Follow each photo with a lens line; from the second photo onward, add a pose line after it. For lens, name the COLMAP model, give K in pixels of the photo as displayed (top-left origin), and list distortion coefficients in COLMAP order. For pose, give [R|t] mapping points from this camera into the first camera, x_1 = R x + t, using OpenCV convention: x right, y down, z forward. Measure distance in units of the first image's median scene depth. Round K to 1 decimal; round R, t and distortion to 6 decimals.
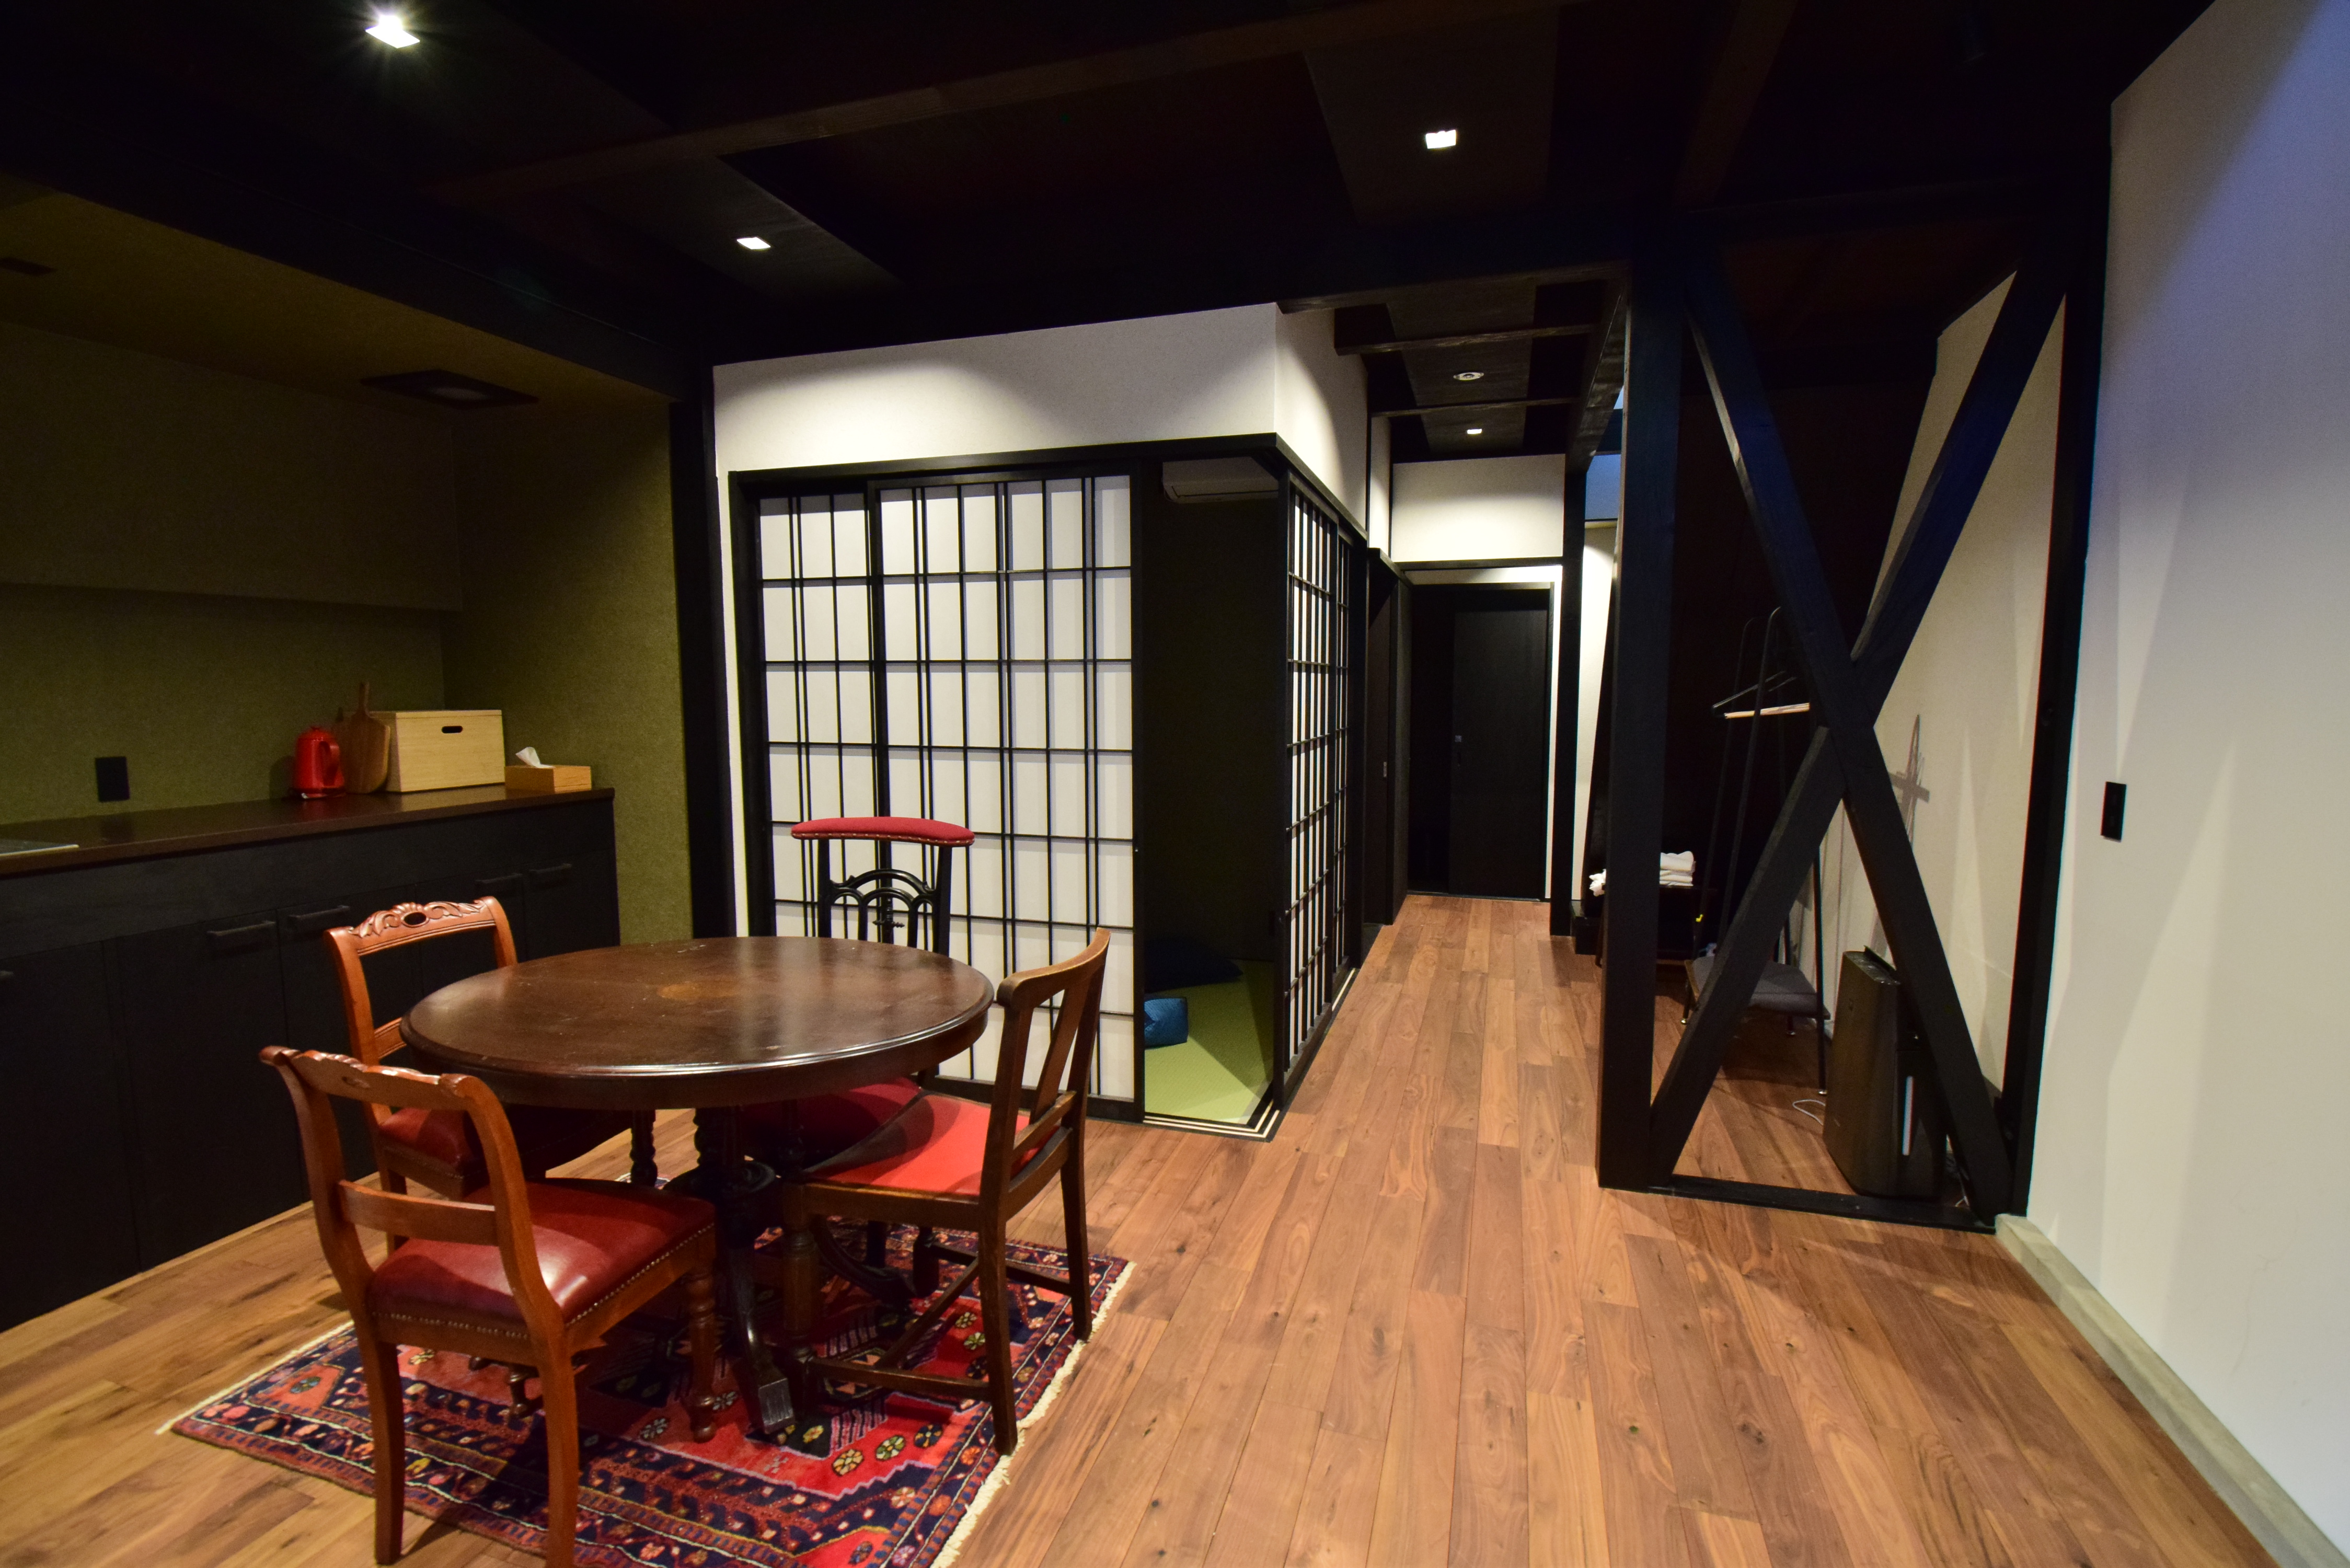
lens RADIAL K [[1037.4, 0, 1186.7], [0, 1037.4, 786.1], [0, 0, 1]] dist [0.018088, -0.024935]
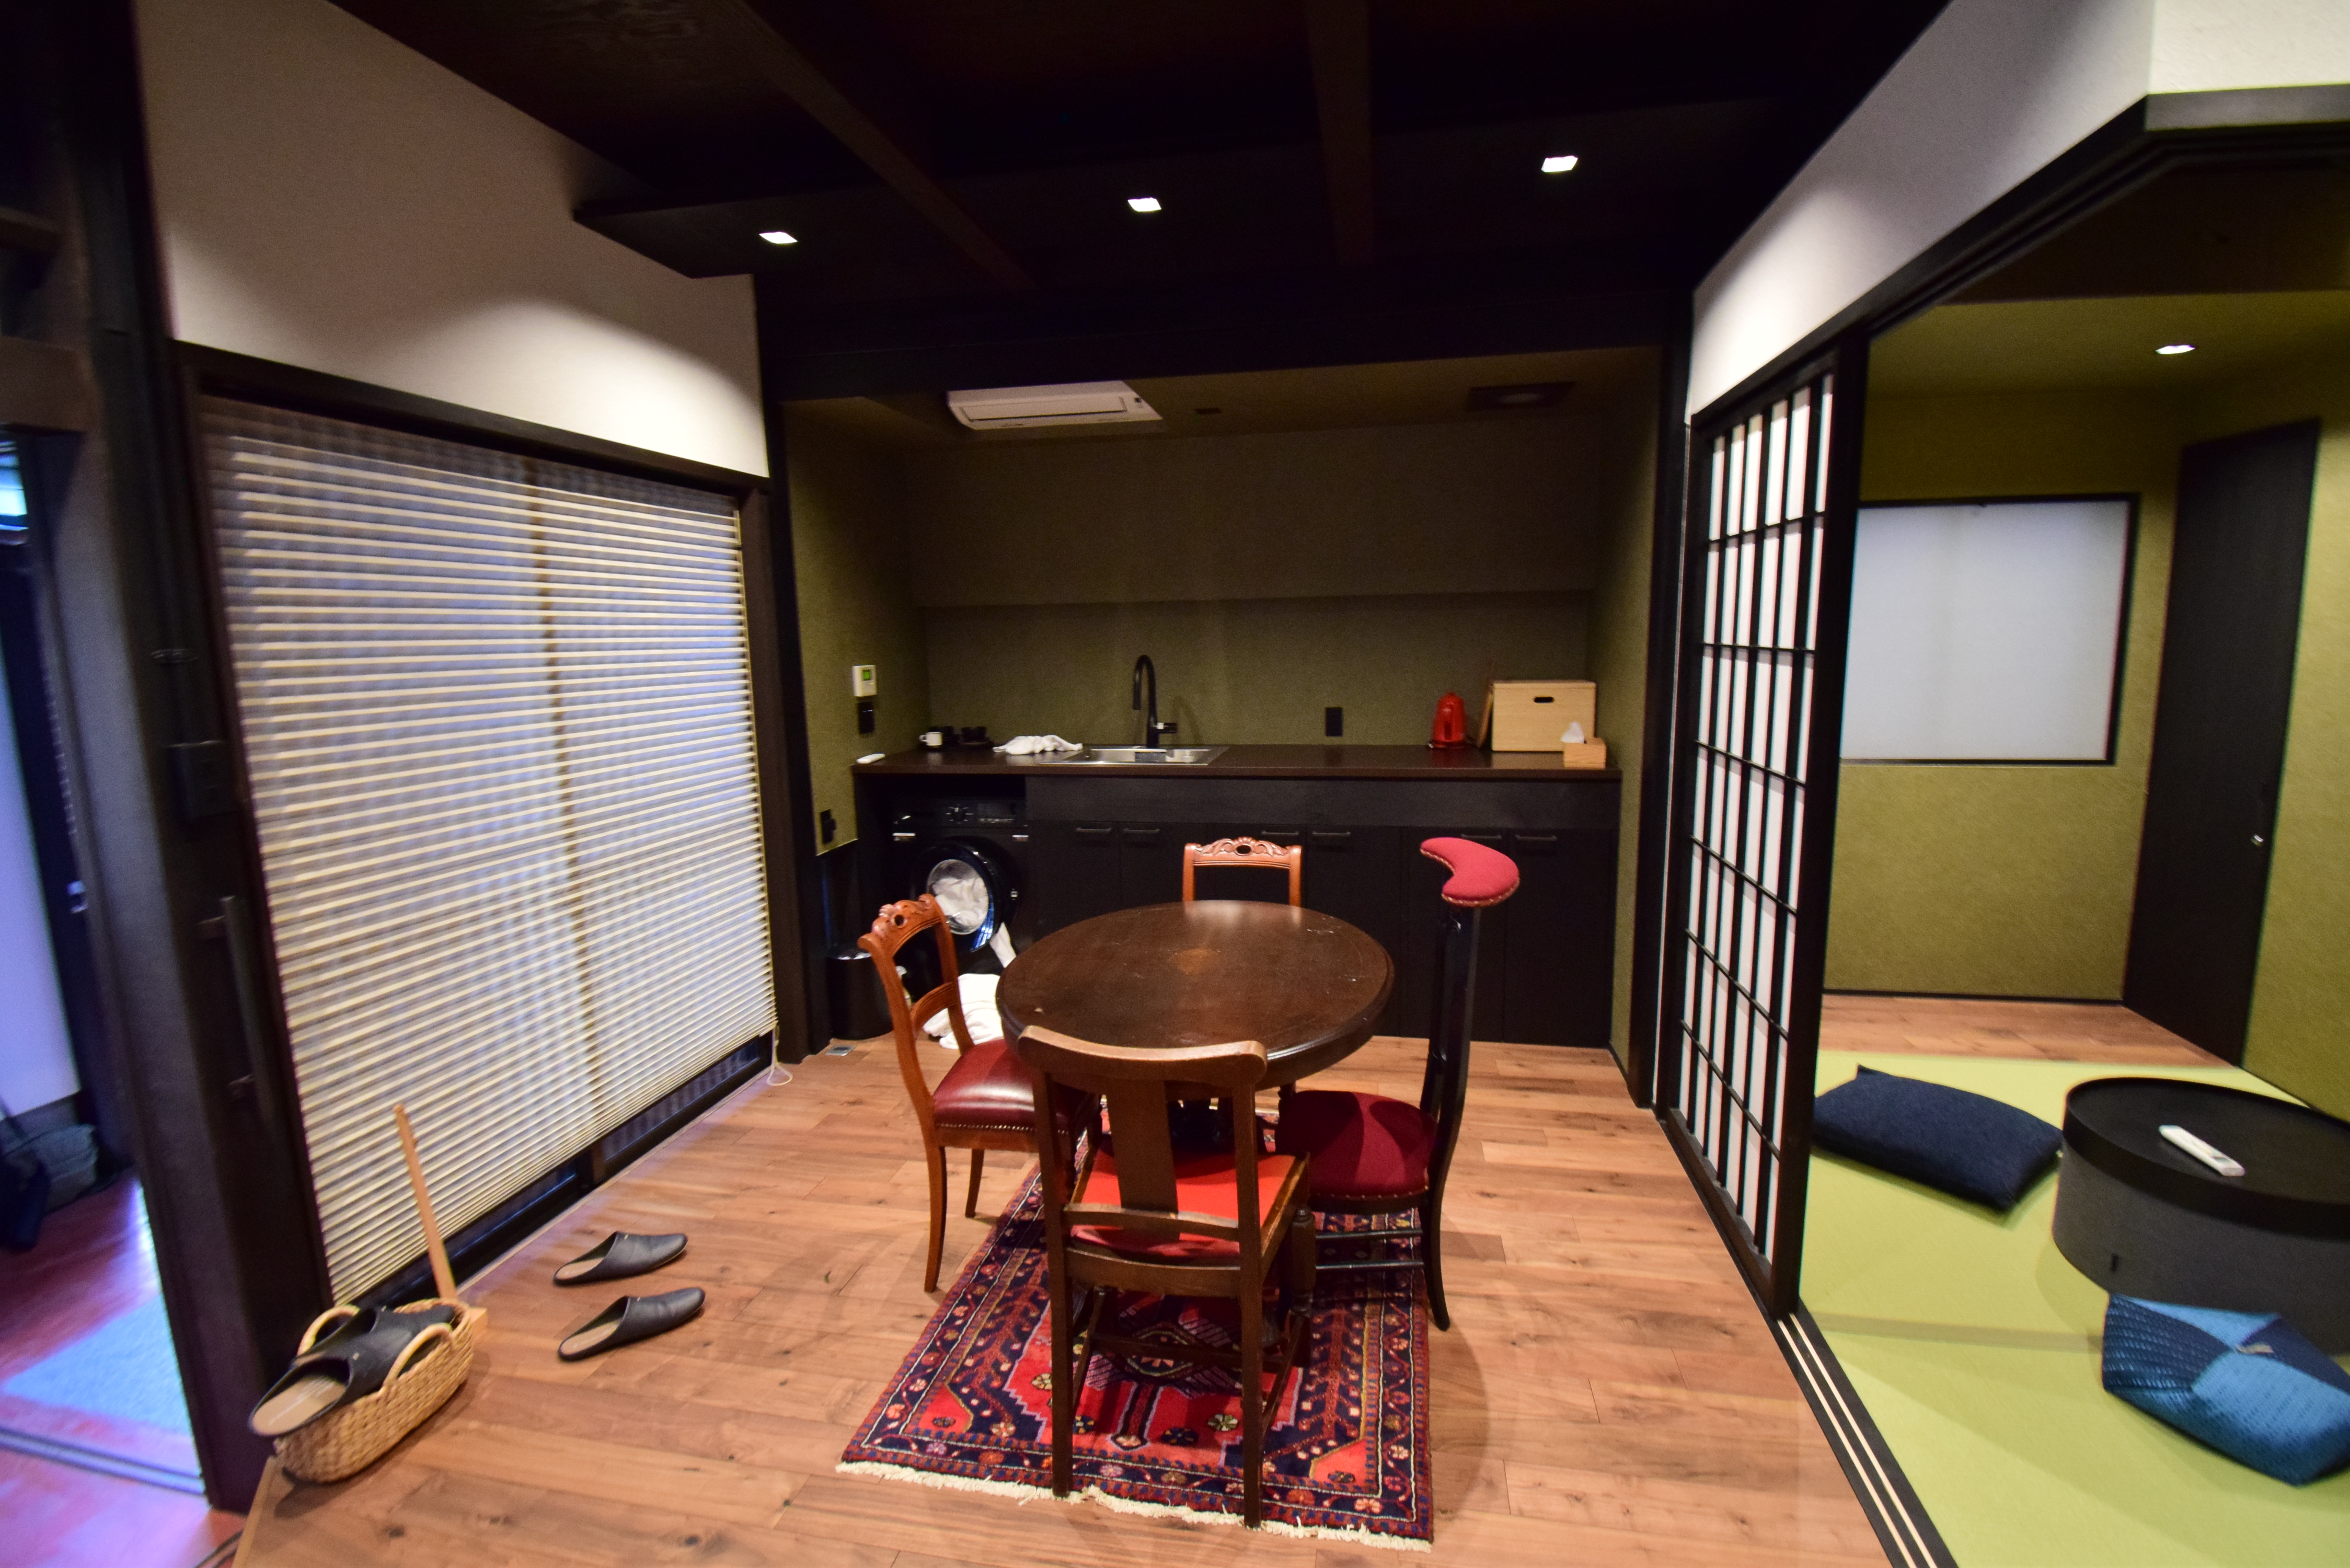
lens RADIAL K [[1039.2, 0, 1192.2], [0, 1039.2, 781.0], [0, 0, 1]] dist [0.020657, -0.025515]
pose [[0.109761, 0.144457, -0.983405, 0.430543], [-0.078595, 0.987546, 0.136293, -0.106131], [0.990846, 0.062331, 0.119748, 0.571281]]
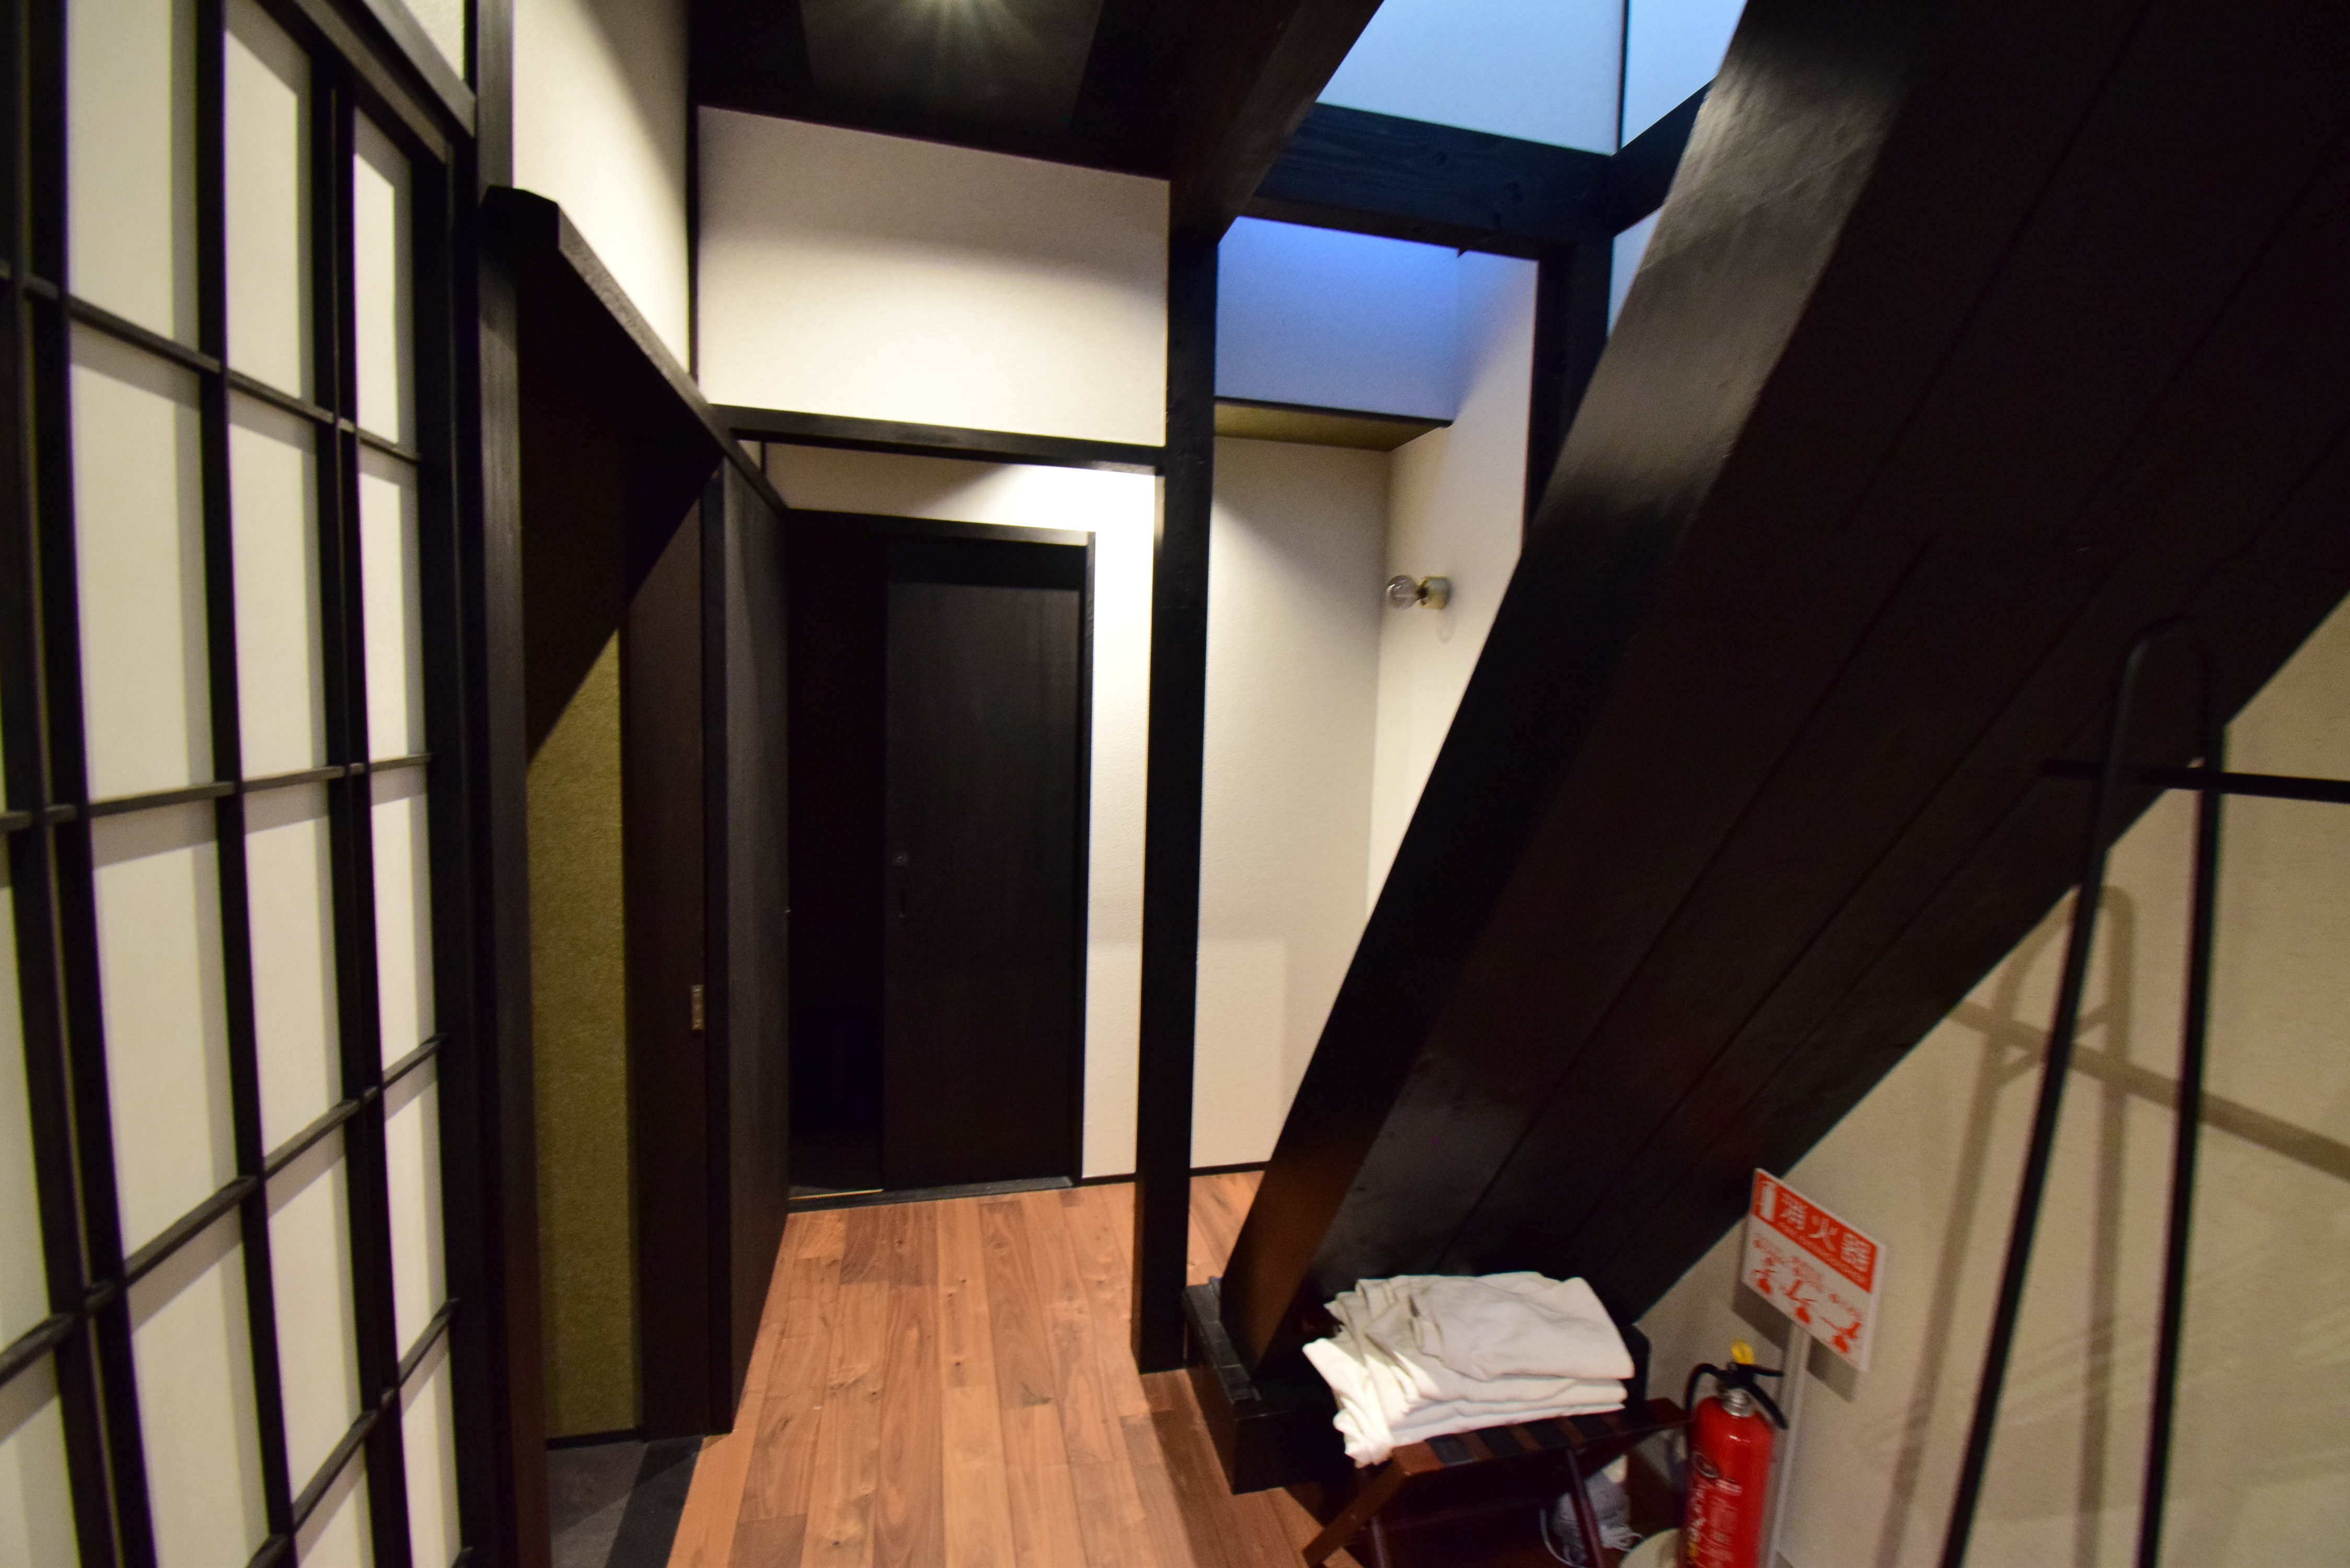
lens RADIAL K [[1037.4, 0, 1186.7], [0, 1037.4, 786.1], [0, 0, 1]] dist [0.018088, -0.024935]
pose [[0.856065, -0.016072, 0.516618, 0.284981], [0.015352, 0.999866, 0.005668, -0.165736], [-0.516639, 0.003079, 0.856198, 1.155683]]
